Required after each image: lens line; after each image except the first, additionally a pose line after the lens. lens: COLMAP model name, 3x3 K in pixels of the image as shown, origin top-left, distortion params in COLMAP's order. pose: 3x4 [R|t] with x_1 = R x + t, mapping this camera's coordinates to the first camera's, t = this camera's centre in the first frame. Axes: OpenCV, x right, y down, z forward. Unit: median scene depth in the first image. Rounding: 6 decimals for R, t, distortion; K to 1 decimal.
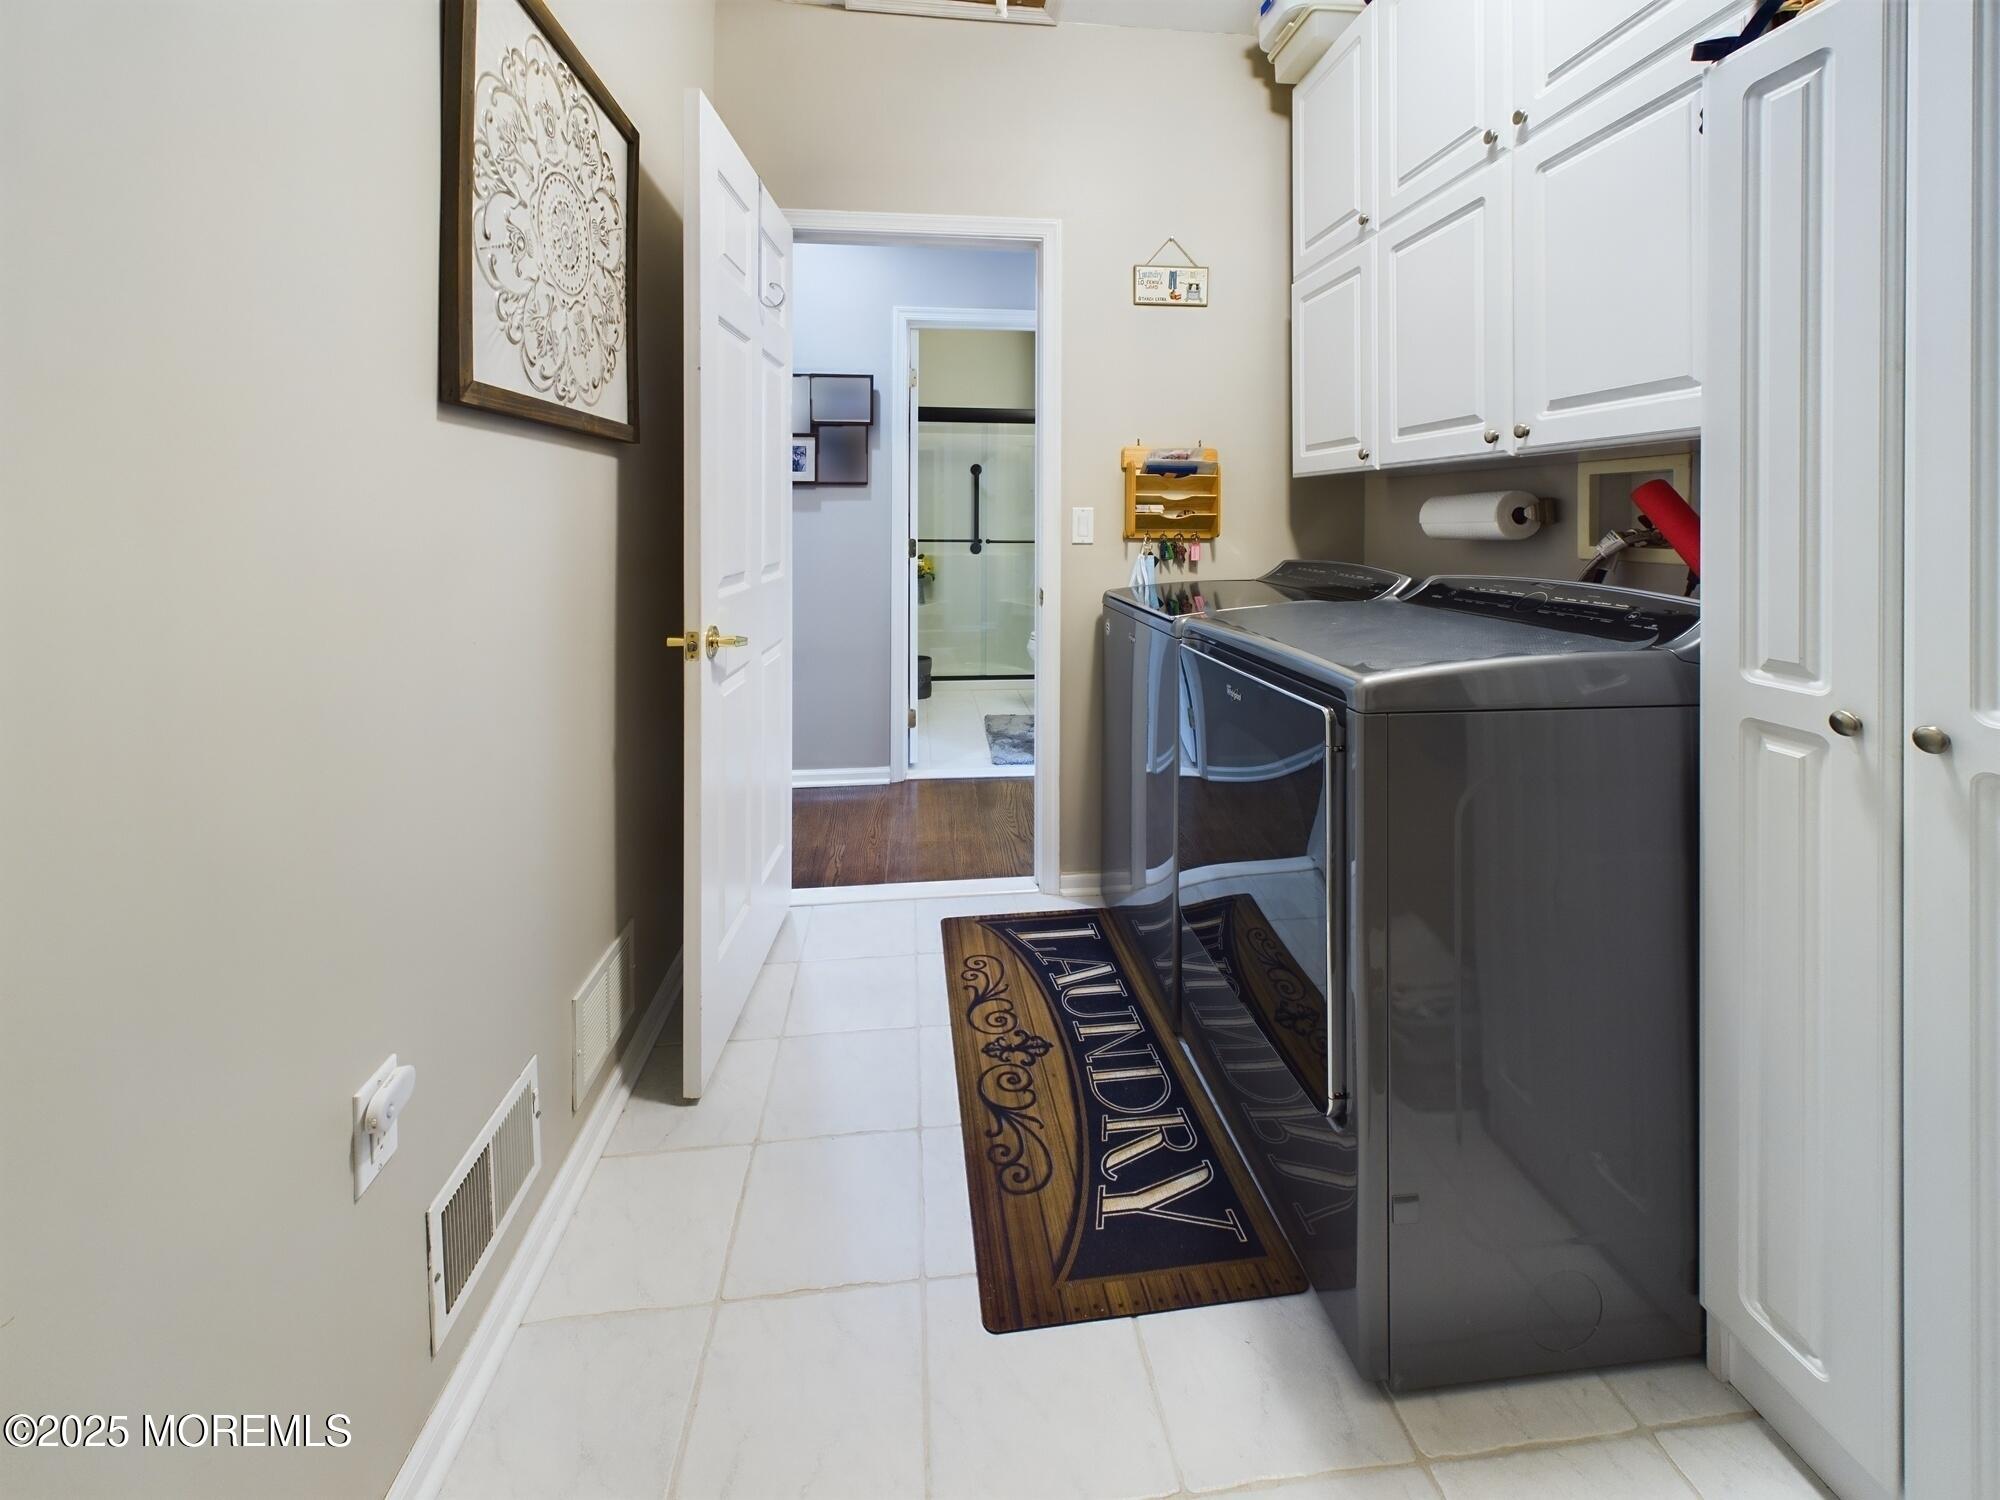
lens RADIAL K [[797.7, 0, 1005.0], [0, 797.7, 757.3], [0, 0, 1]] dist [0.001178, 0.000102]
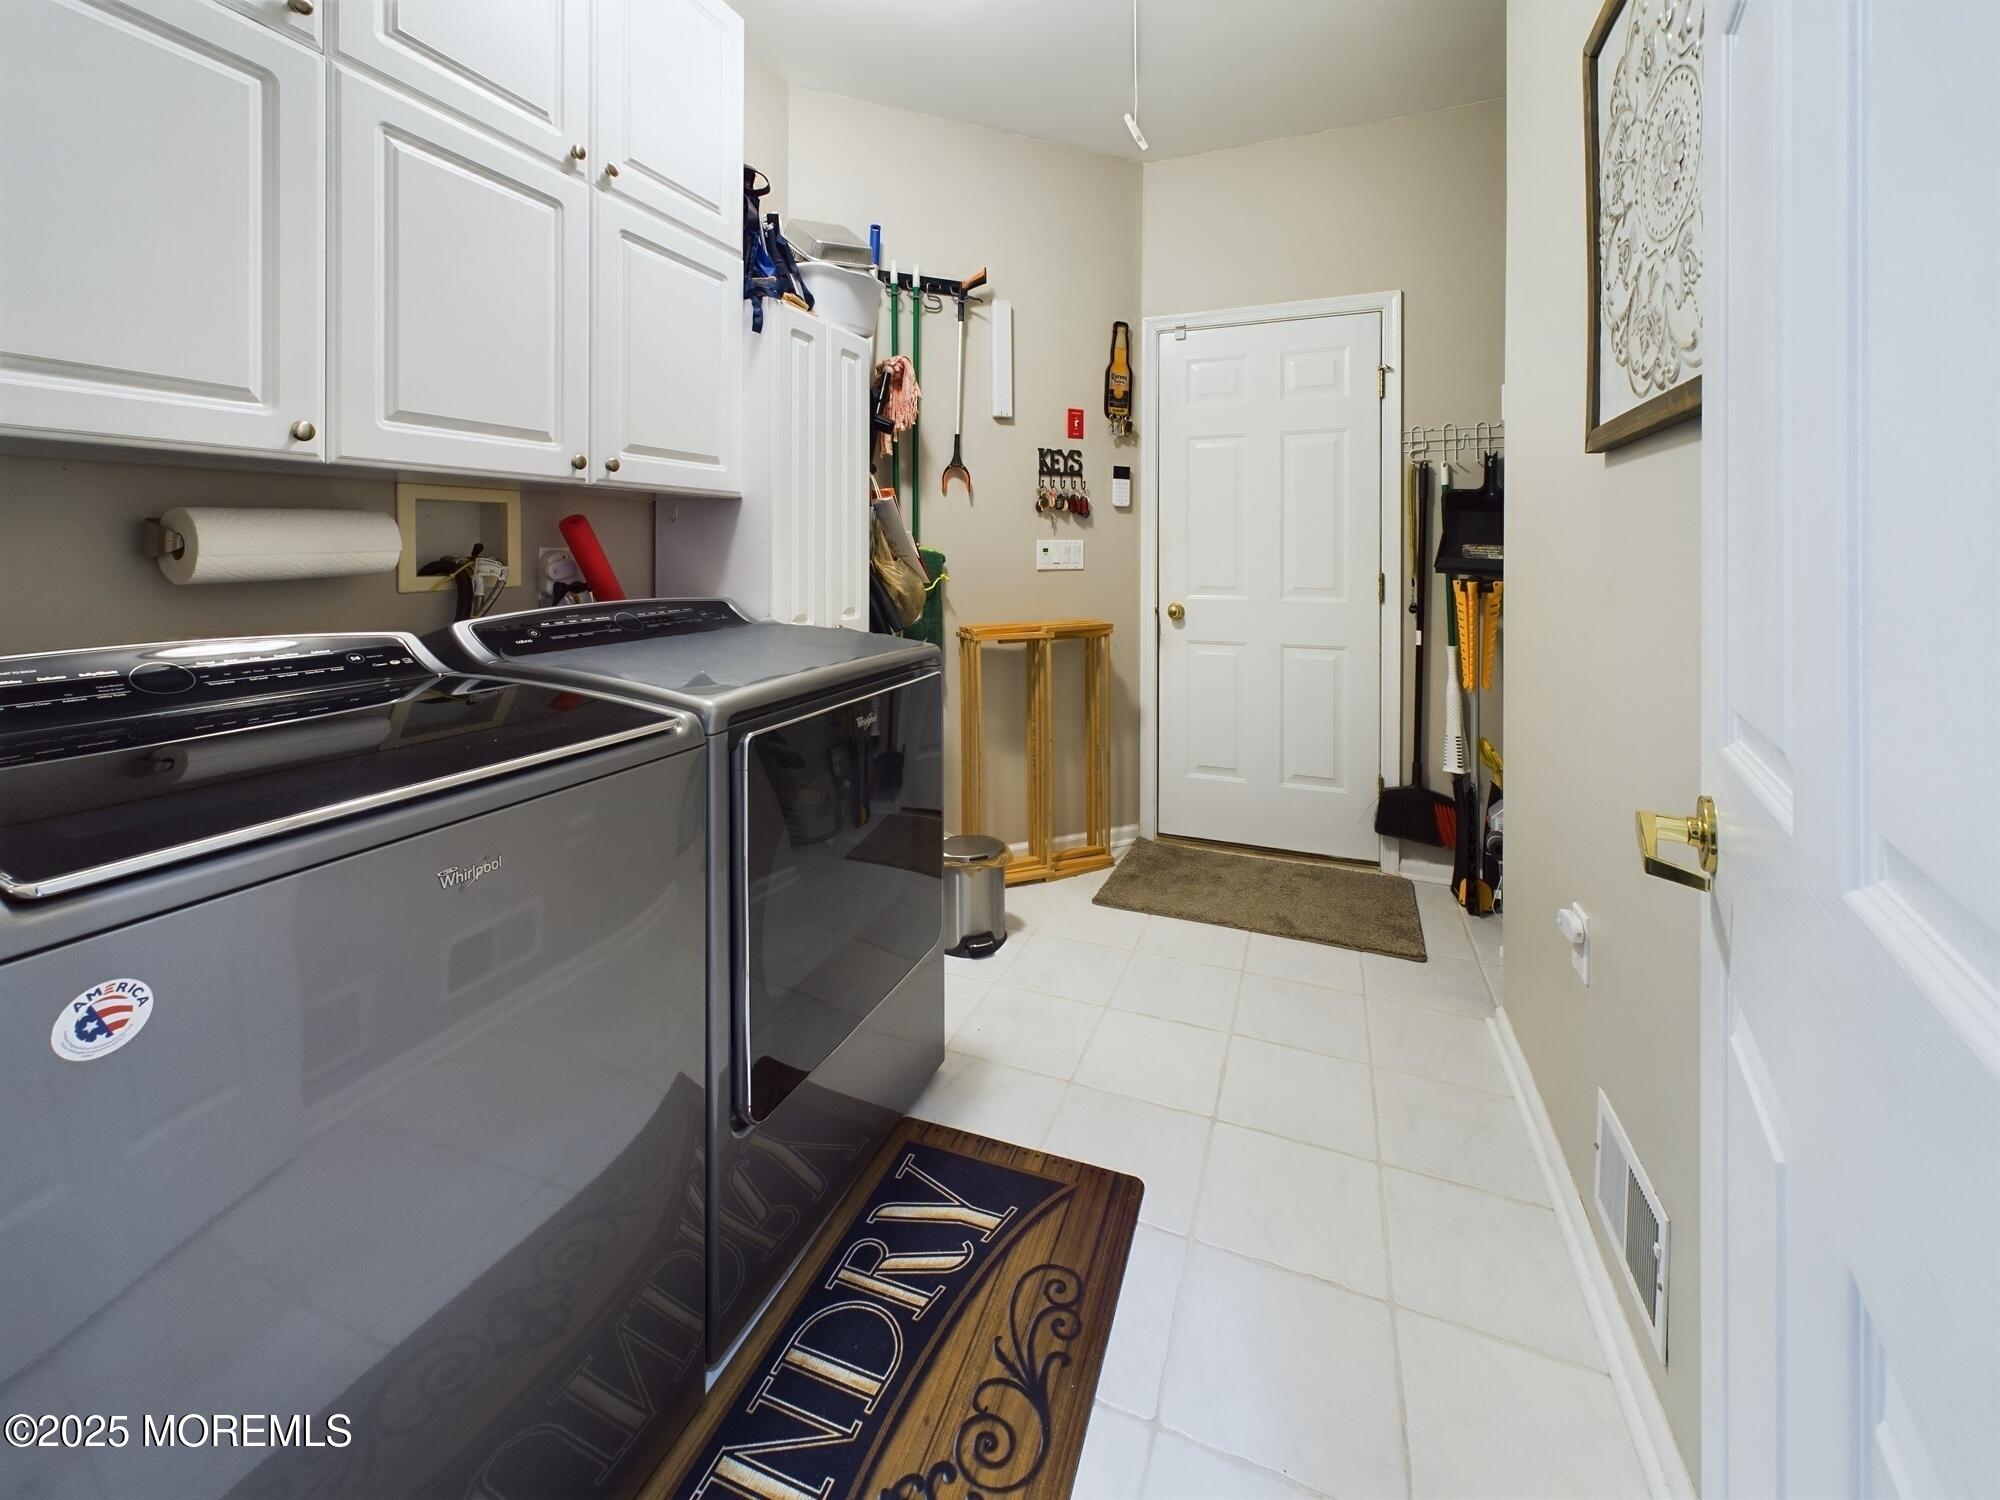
lens RADIAL K [[797.7, 0, 1005.0], [0, 797.7, 757.3], [0, 0, 1]] dist [0.001178, 0.000102]
pose [[-0.890751, -0.112997, 0.440220, -0.243673], [0.135940, 0.858019, 0.495303, -0.409298], [-0.433685, 0.501035, -0.748920, 1.346327]]
